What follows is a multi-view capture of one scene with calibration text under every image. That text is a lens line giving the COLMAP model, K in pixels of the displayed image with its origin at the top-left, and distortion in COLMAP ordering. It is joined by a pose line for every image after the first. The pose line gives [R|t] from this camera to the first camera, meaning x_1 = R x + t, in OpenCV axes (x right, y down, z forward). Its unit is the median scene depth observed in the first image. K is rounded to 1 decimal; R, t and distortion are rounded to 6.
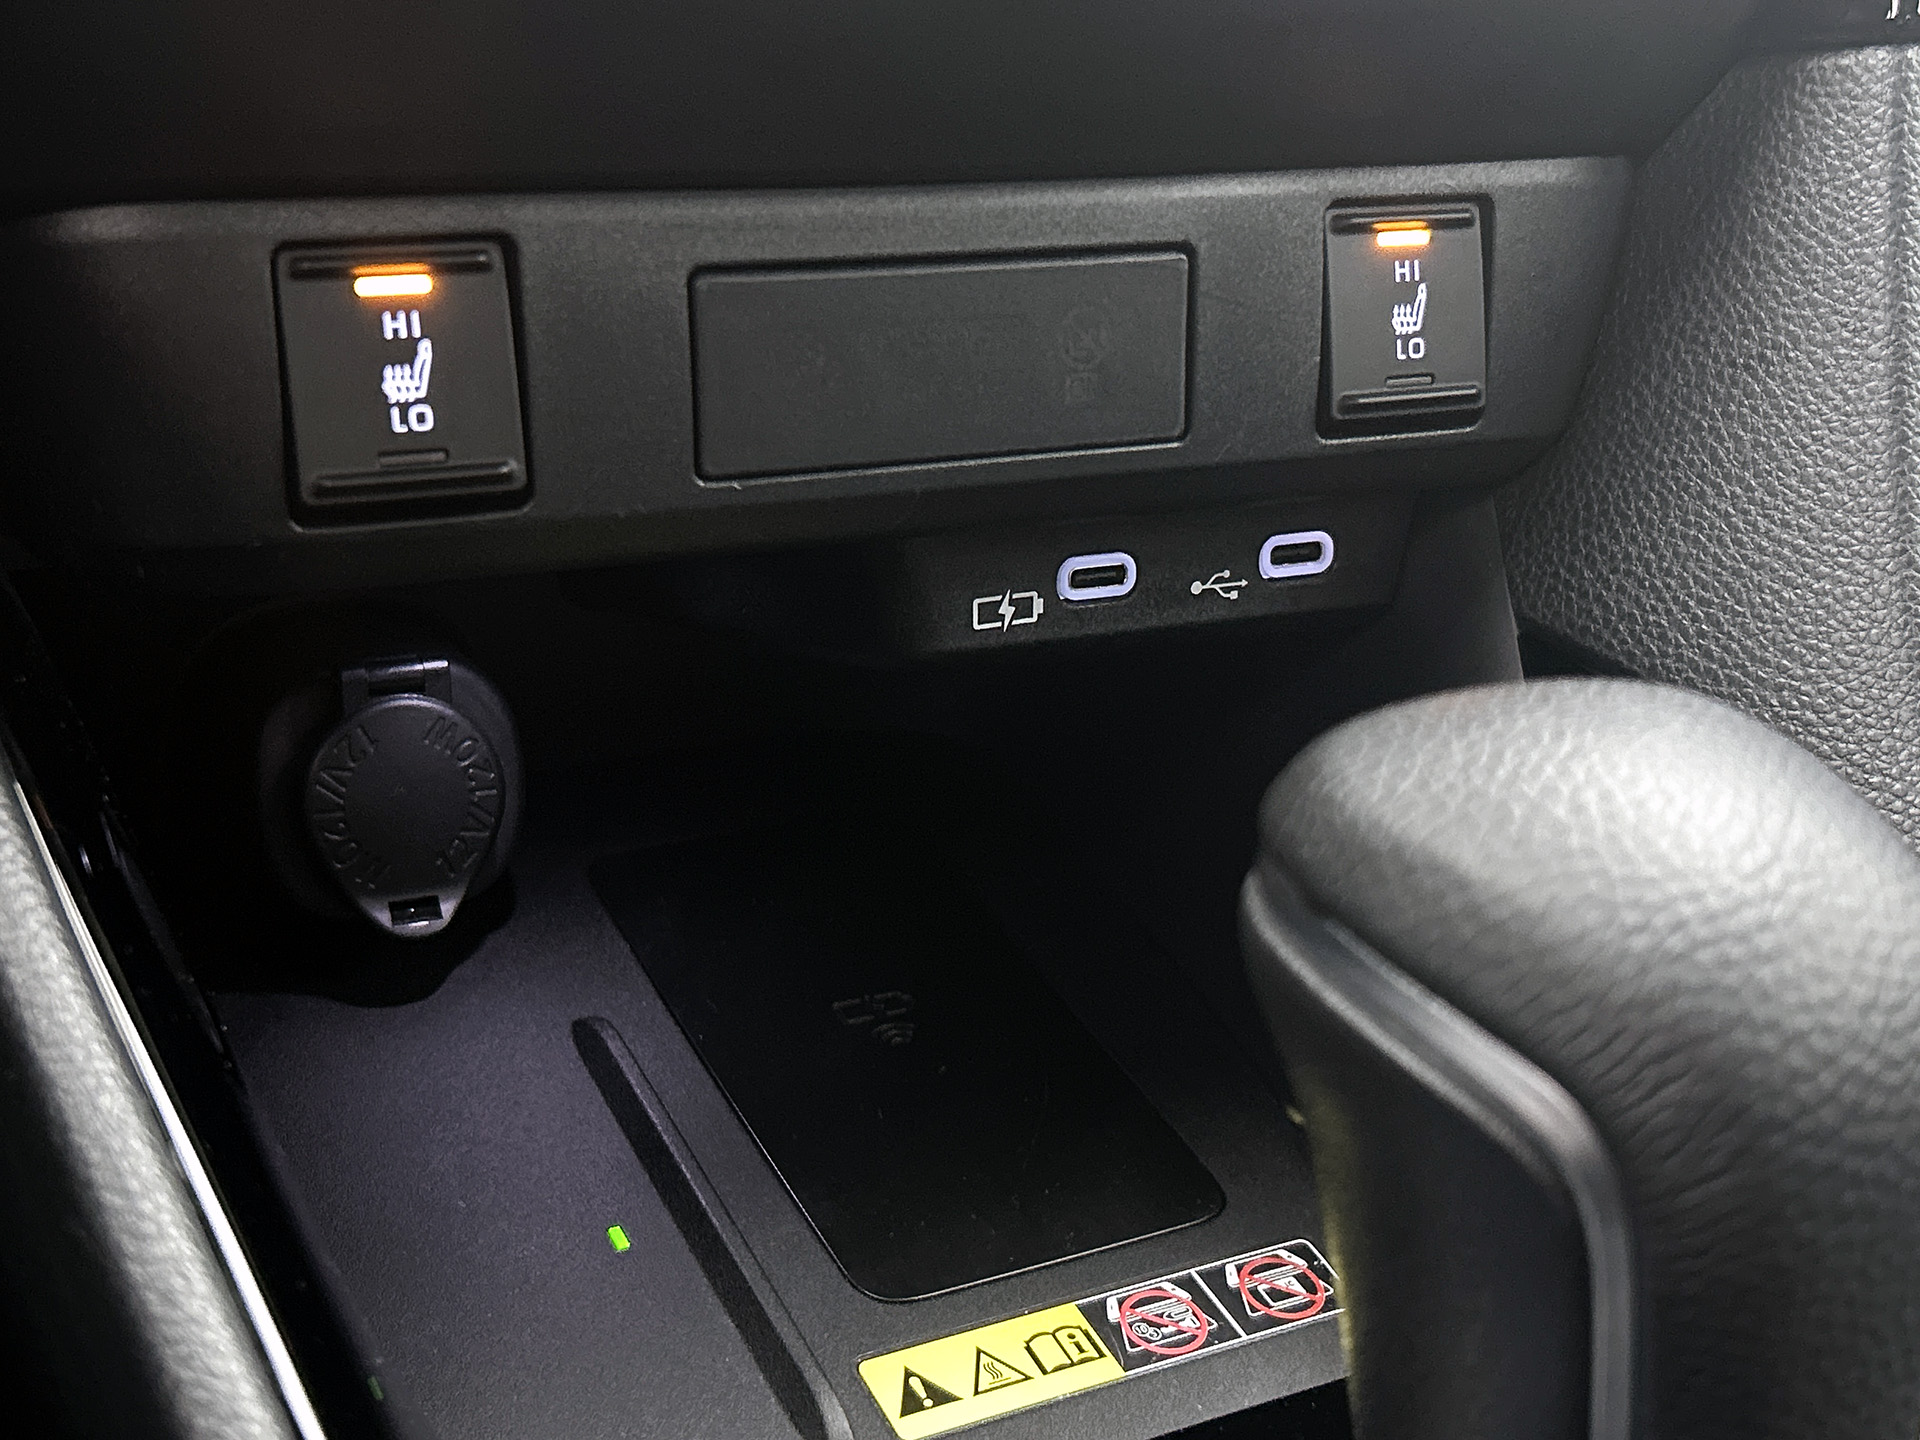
lens RADIAL K [[2346.7, 0, 947.0], [0, 2346.7, 715.5], [0, 0, 1]] dist [0.036952, 0.000000]
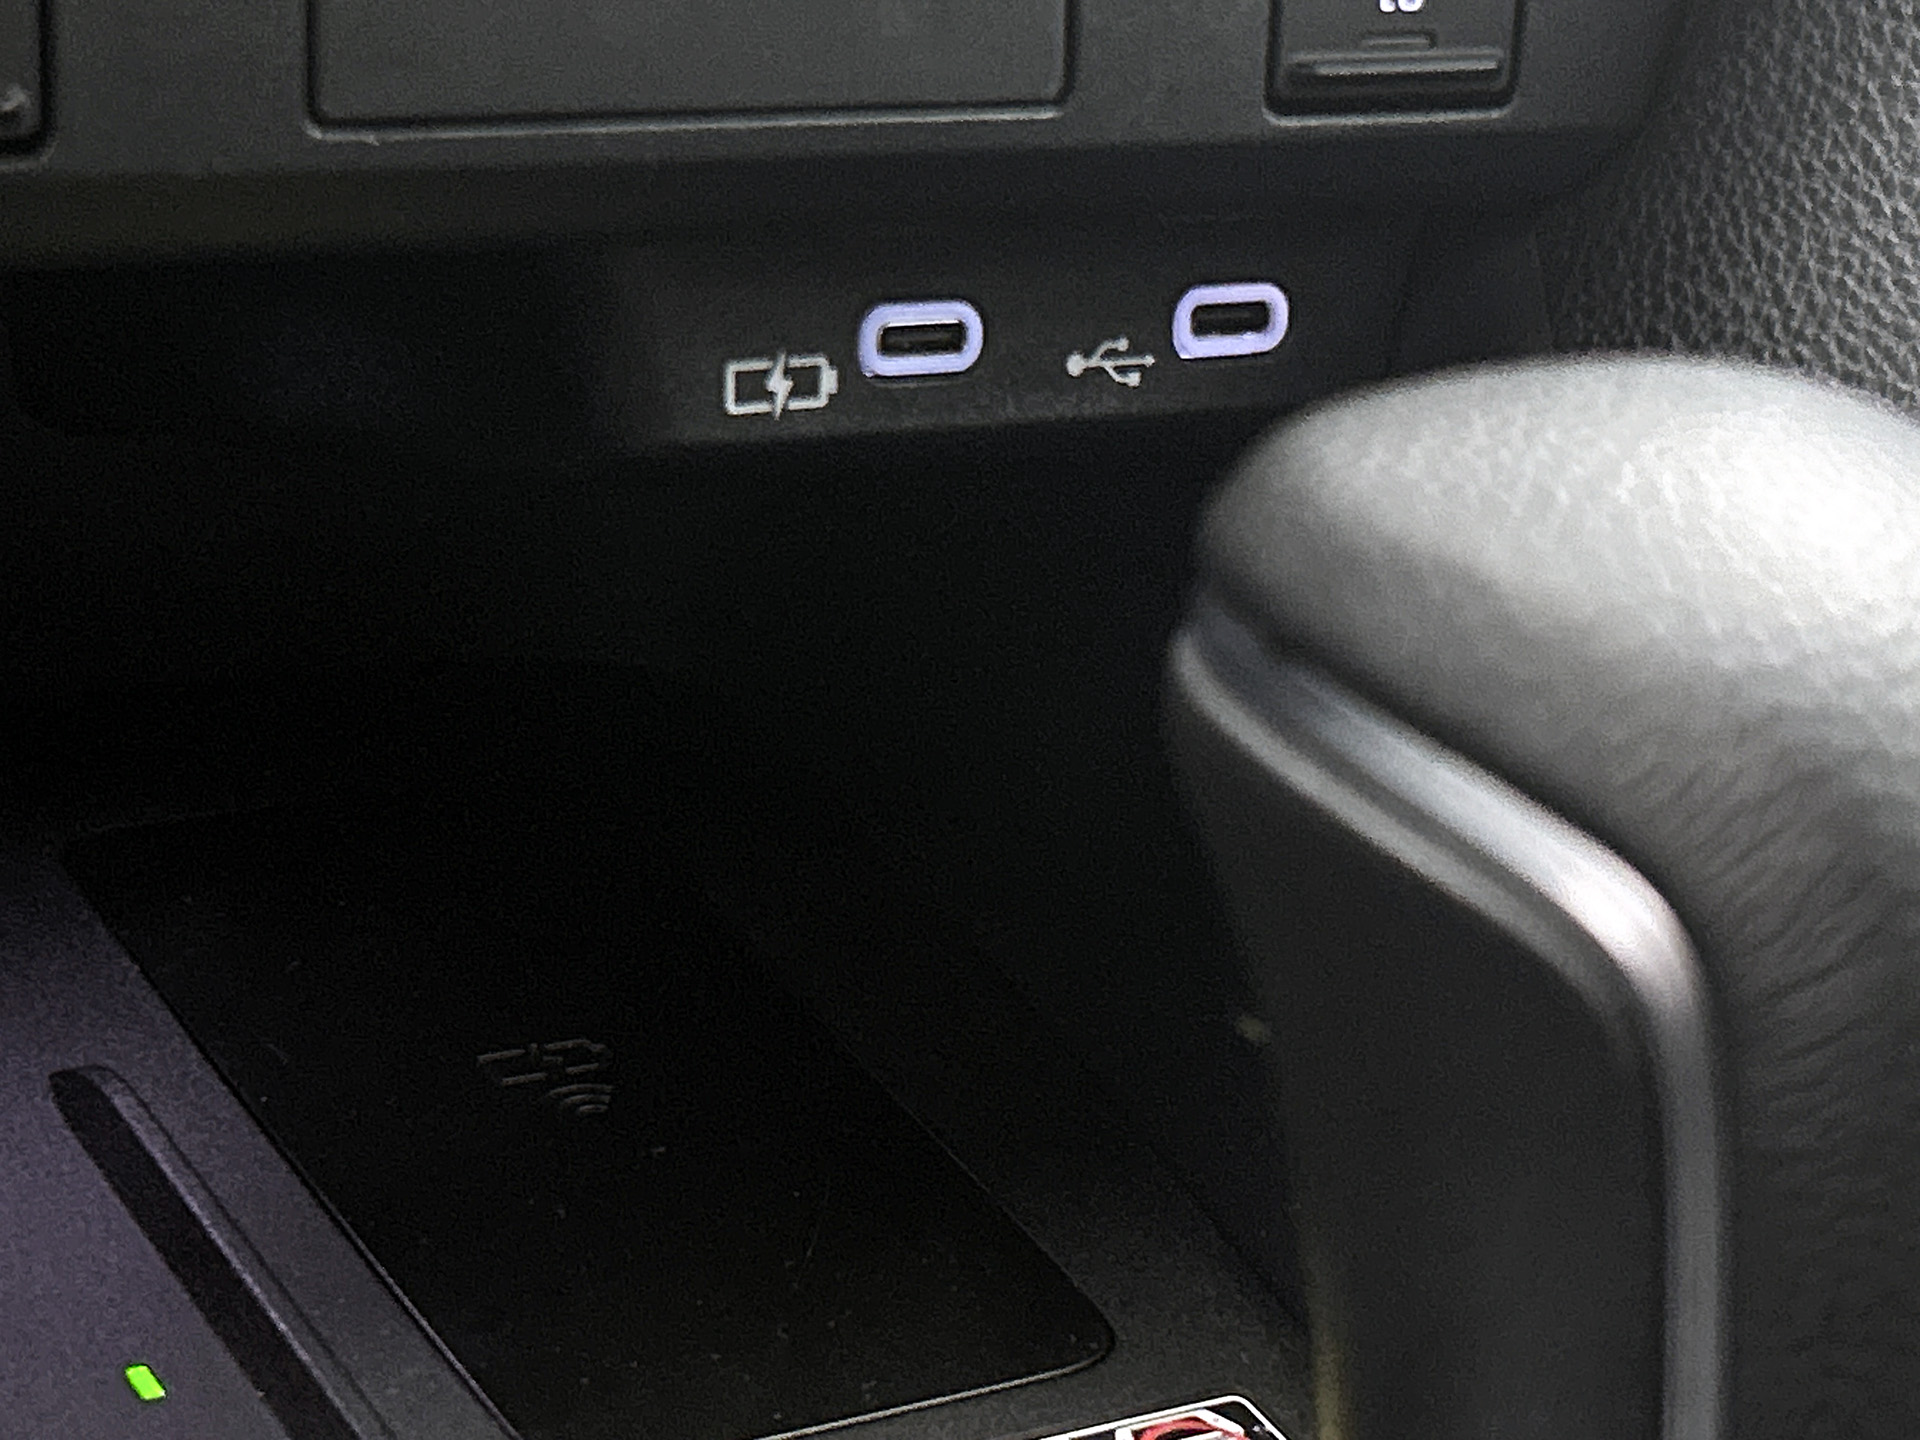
lens RADIAL K [[4228.0, 0, 967.3], [0, 4228.0, 723.6], [0, 0, 1]] dist [0.111358, 0.000000]
pose [[0.995582, 0.009113, 0.093457, -0.030422], [-0.005749, 0.999328, -0.036198, 0.089162], [-0.093724, 0.035501, 0.994965, -0.139420]]
